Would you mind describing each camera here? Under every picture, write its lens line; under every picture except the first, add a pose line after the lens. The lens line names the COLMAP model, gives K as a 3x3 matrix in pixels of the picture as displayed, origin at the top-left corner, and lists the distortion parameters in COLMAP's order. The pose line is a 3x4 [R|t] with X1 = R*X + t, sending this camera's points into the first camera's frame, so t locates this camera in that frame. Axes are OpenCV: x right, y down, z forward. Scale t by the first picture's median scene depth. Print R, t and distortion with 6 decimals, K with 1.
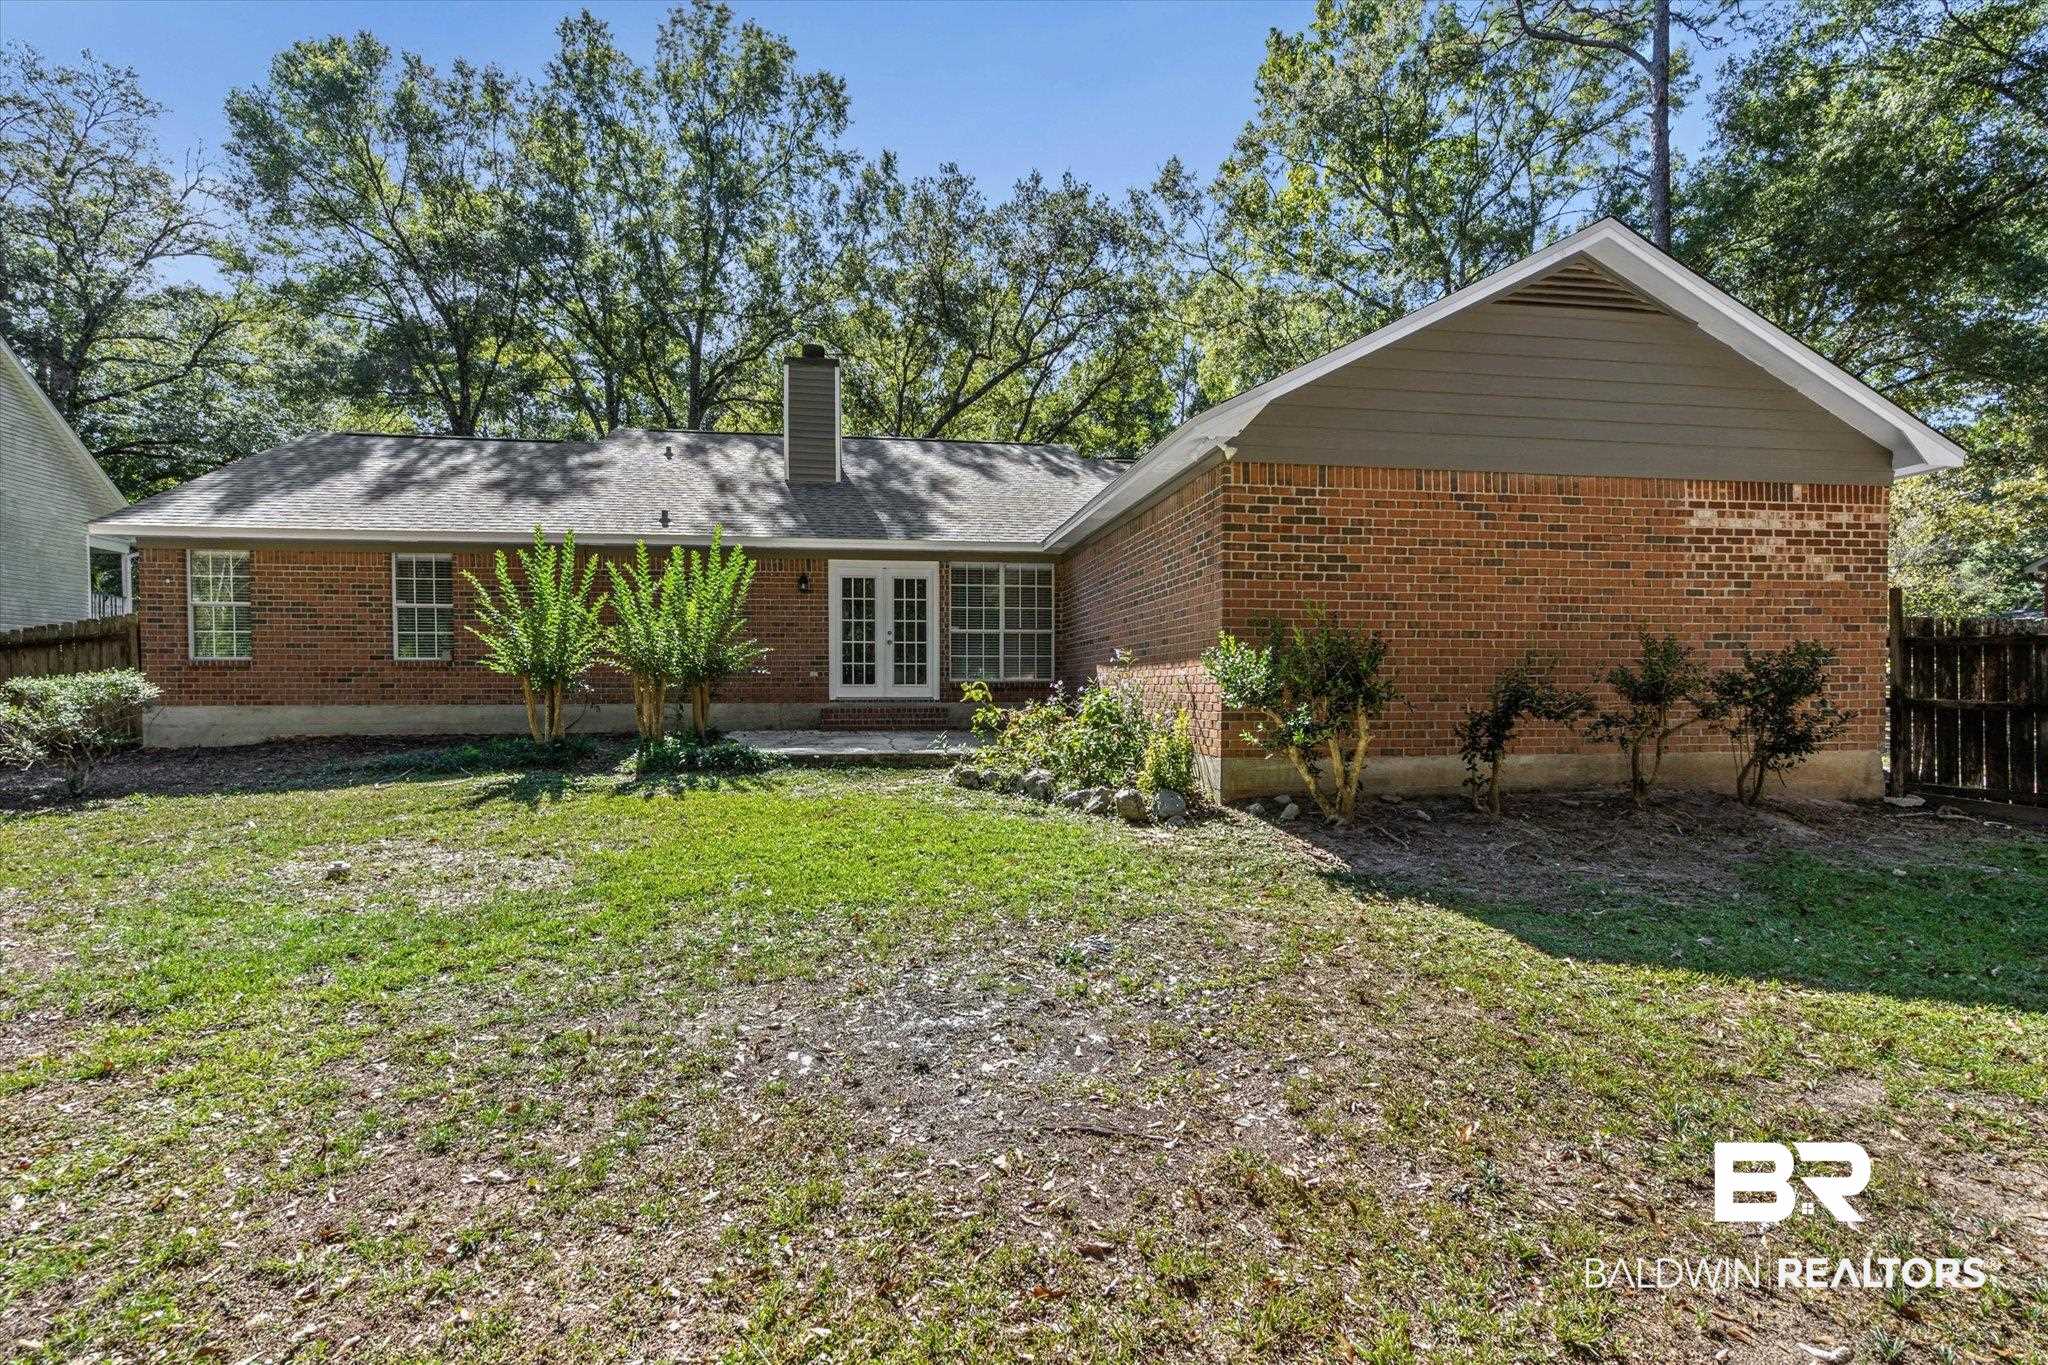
lens RADIAL K [[942.3, 0, 1023.3], [0, 942.3, 669.0], [0, 0, 1]] dist [-0.000200, 0.000075]
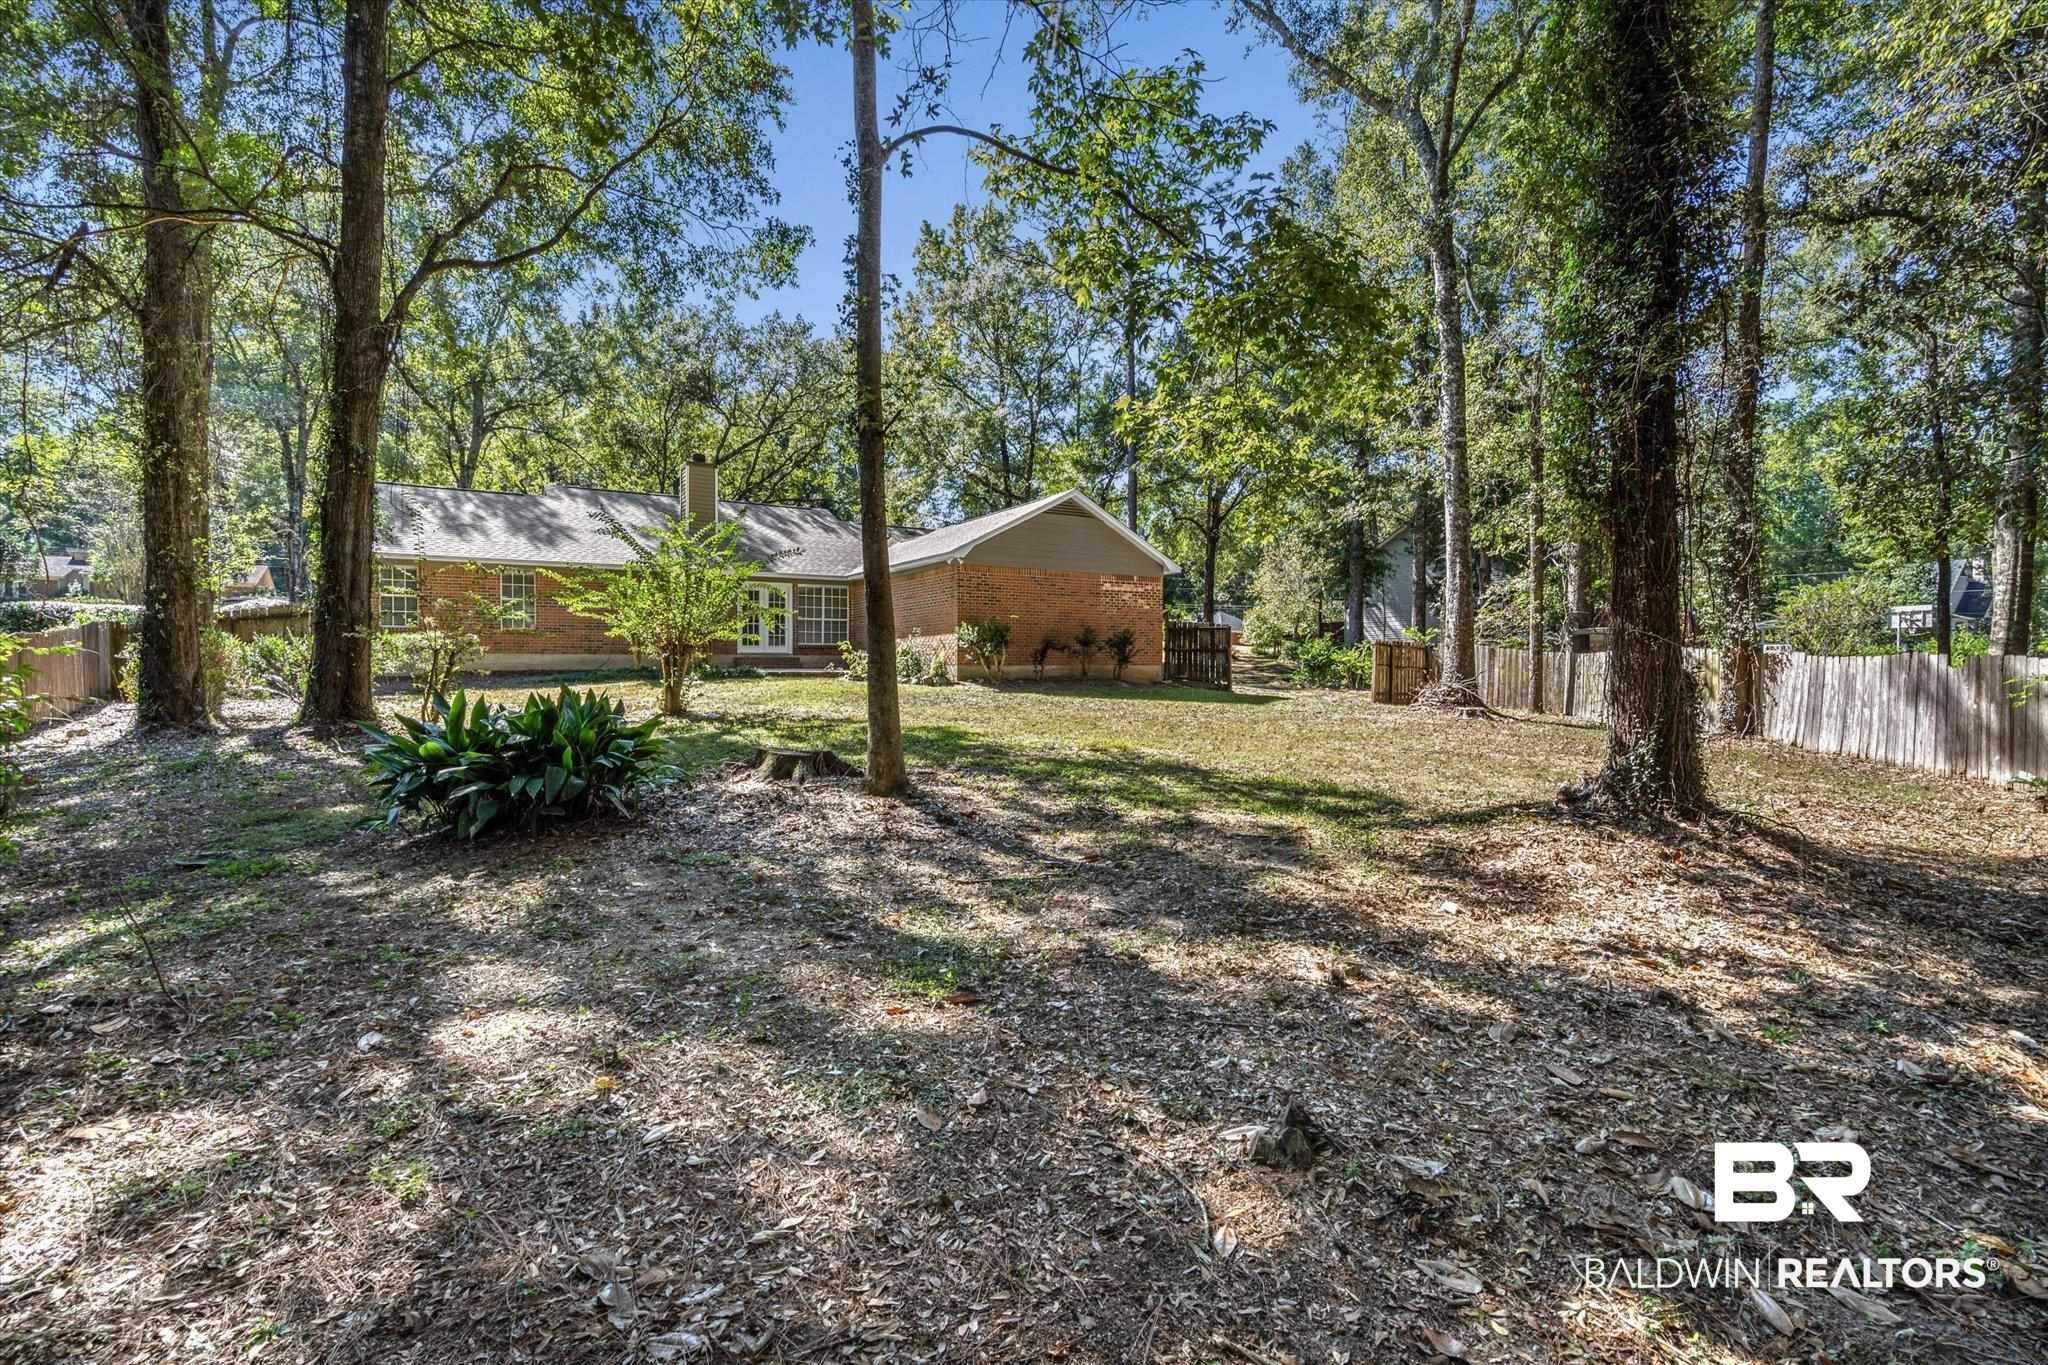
lens RADIAL K [[942.3, 0, 1023.3], [0, 942.3, 669.0], [0, 0, 1]] dist [-0.000200, 0.000075]
pose [[0.914958, -0.002201, 0.403543, -0.727450], [-0.002601, 0.999932, 0.011353, 0.067243], [-0.403541, -0.011437, 0.914890, -1.636985]]
